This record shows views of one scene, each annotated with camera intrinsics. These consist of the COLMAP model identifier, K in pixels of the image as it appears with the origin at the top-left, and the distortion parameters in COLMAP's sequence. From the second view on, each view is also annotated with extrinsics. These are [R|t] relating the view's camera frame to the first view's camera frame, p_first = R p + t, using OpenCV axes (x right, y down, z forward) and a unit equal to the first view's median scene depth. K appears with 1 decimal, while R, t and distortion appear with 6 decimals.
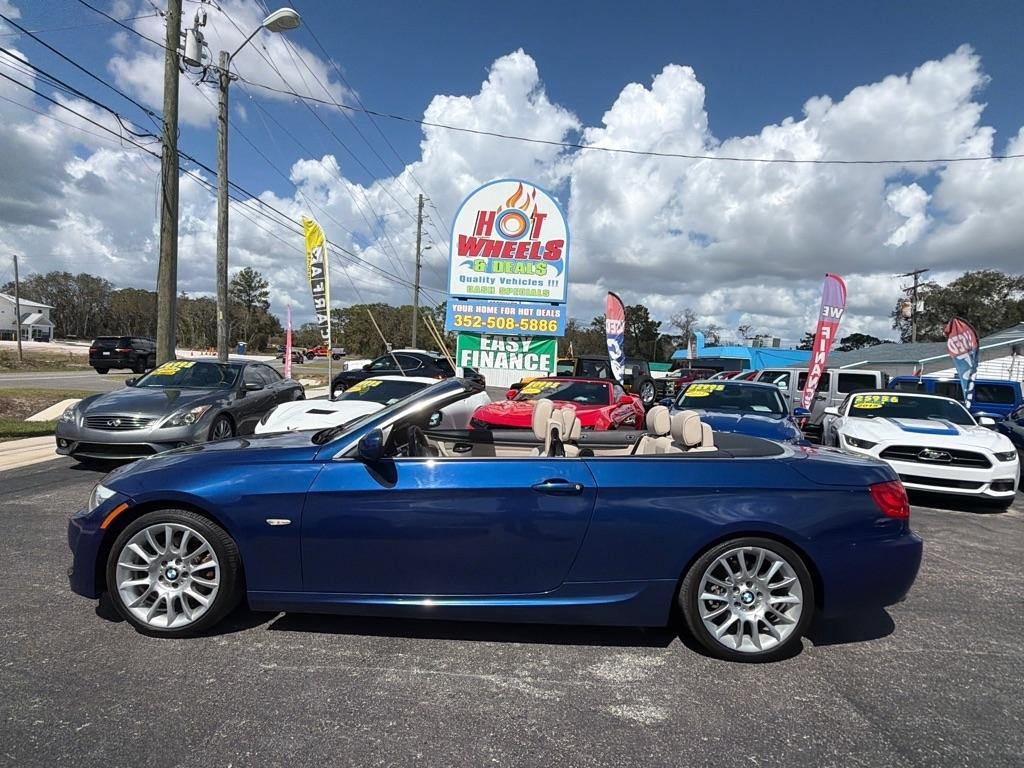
lens RADIAL K [[575.8, 0, 513.6], [0, 575.8, 382.9], [0, 0, 1]] dist [0.001617, 0.004104]
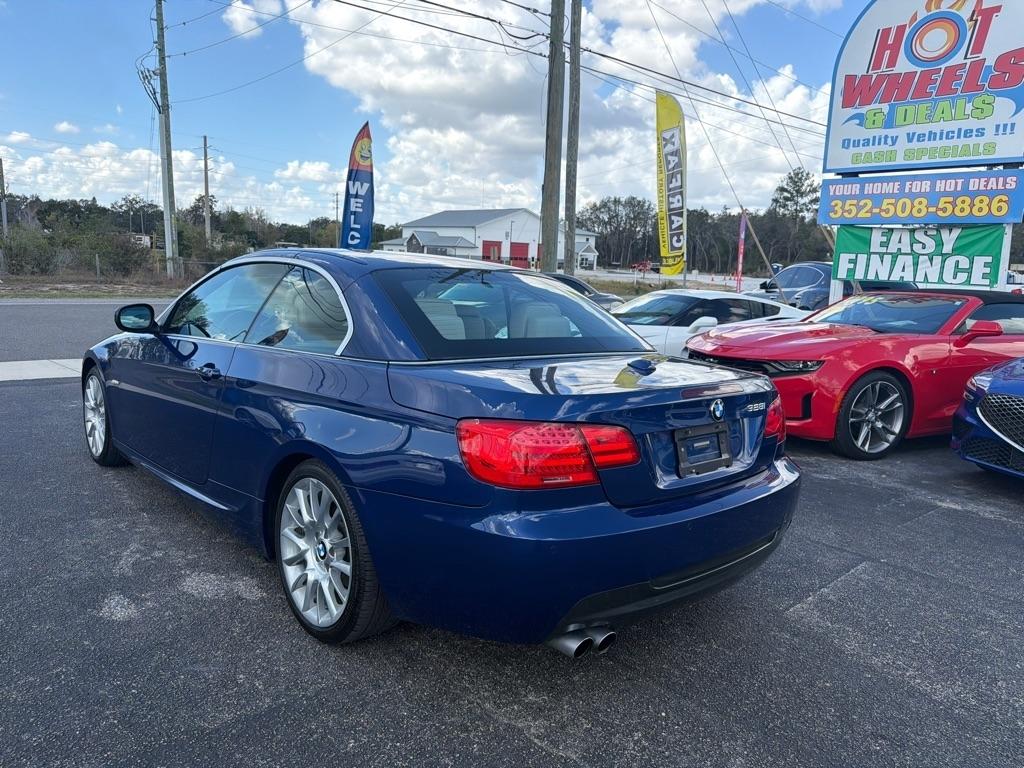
lens RADIAL K [[732.3, 0, 516.1], [0, 732.3, 389.0], [0, 0, 1]] dist [0.019881, -0.028006]
pose [[0.680060, 0.096898, -0.726725, 0.292894], [-0.027309, 0.993888, 0.106965, 0.017984], [0.732648, -0.052897, 0.678549, 0.140082]]
